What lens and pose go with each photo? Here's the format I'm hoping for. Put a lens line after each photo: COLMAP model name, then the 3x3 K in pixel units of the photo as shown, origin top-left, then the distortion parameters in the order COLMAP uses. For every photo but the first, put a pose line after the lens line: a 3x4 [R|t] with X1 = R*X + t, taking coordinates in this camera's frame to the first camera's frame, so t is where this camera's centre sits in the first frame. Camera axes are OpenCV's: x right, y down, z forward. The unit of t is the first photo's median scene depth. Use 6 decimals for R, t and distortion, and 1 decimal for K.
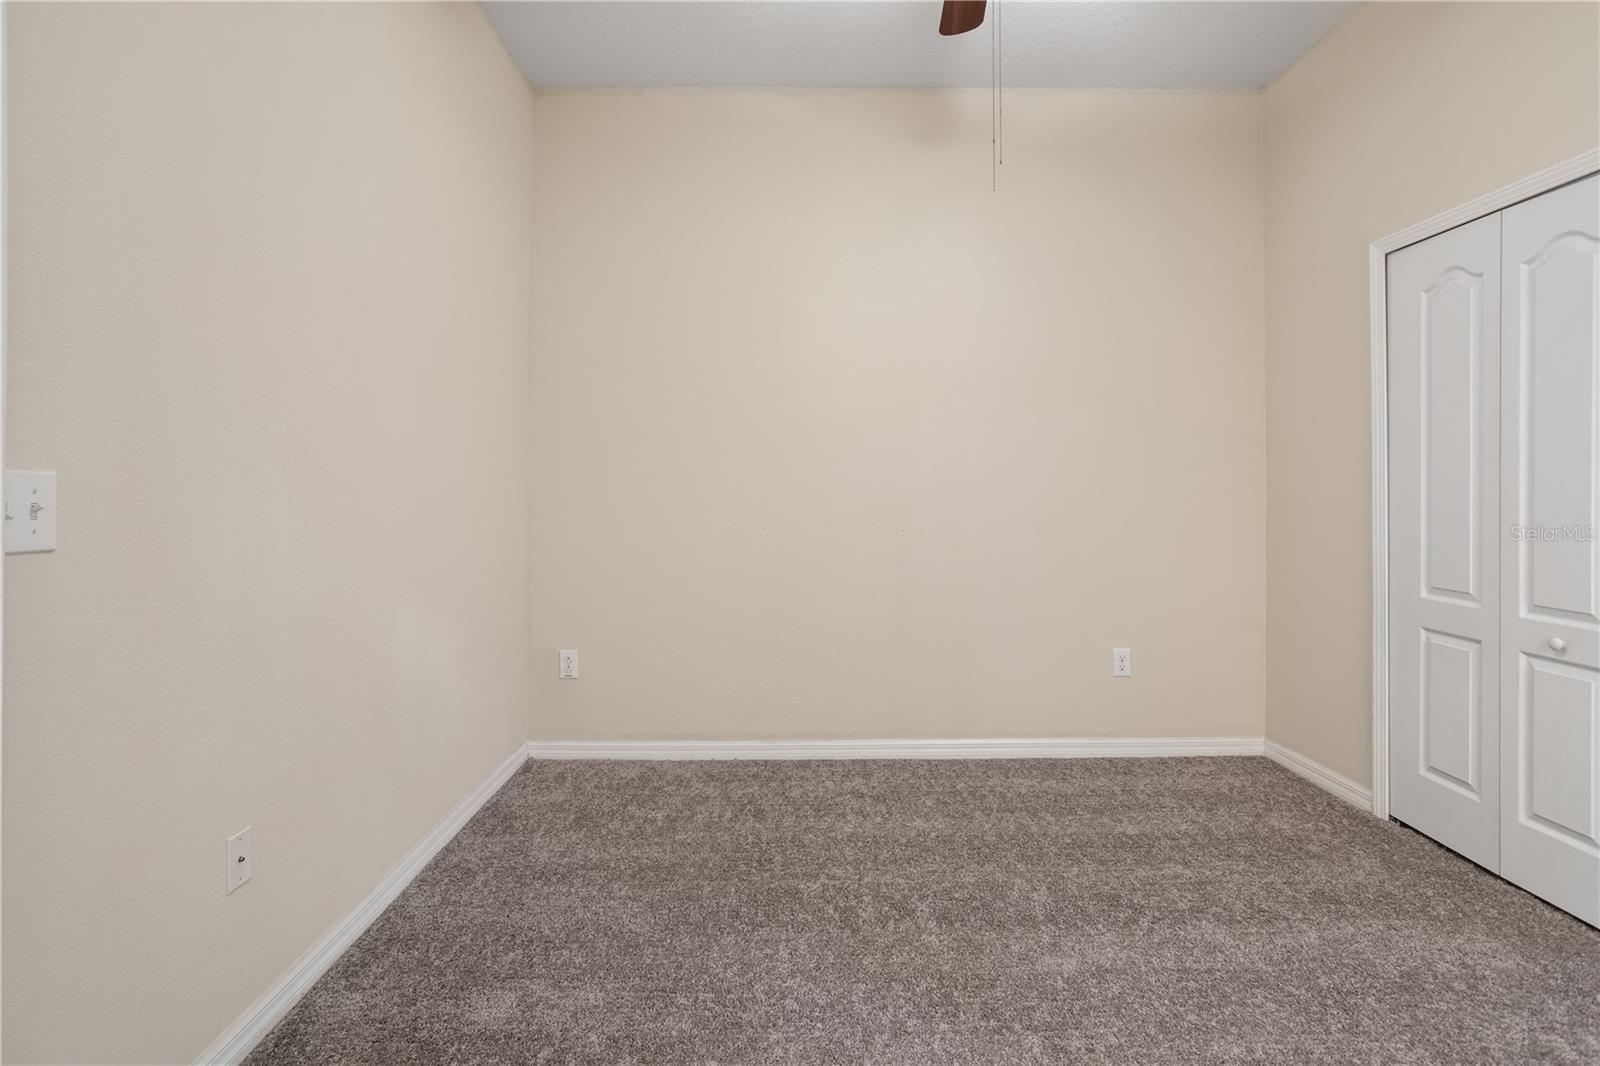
lens RADIAL K [[779.8, 0, 781.2], [0, 779.8, 518.1], [0, 0, 1]] dist [-0.057125, 0.032361]
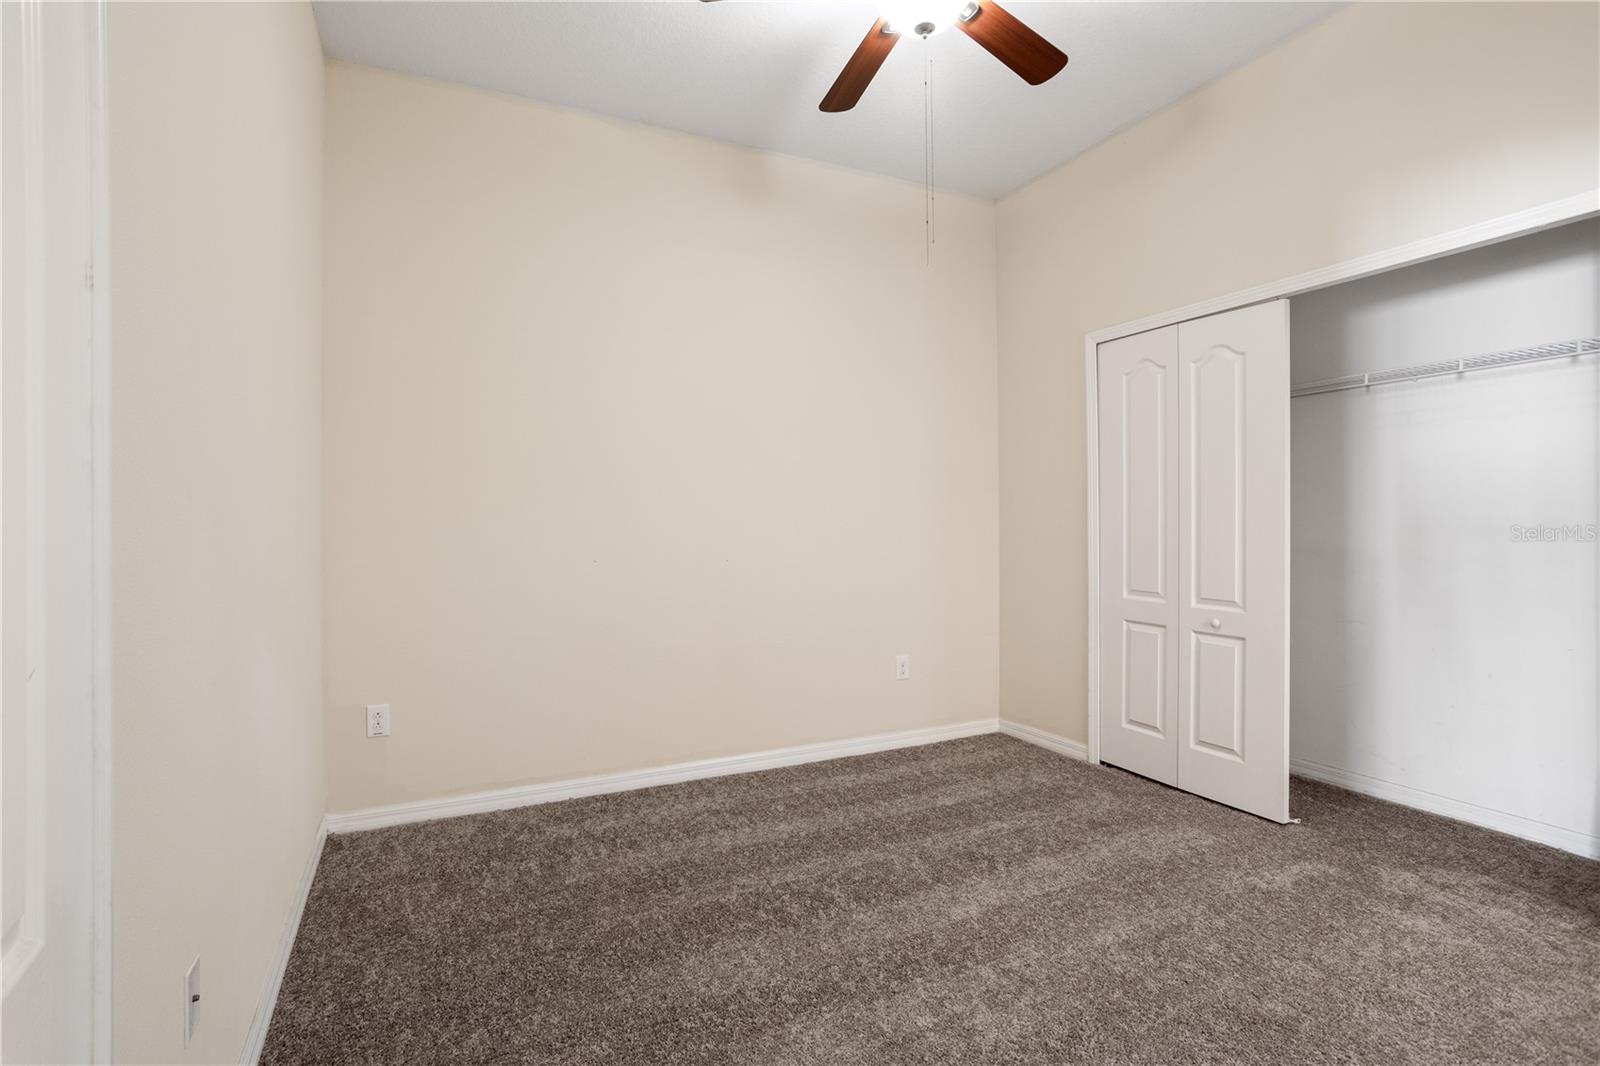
lens RADIAL K [[769.3, 0, 769.6], [0, 769.3, 556.0], [0, 0, 1]] dist [-0.079267, 0.066385]
pose [[0.904582, -0.023748, 0.425637, -0.282196], [0.021276, 0.999718, 0.010564, 0.001125], [-0.425768, -0.000500, 0.904832, 0.033967]]
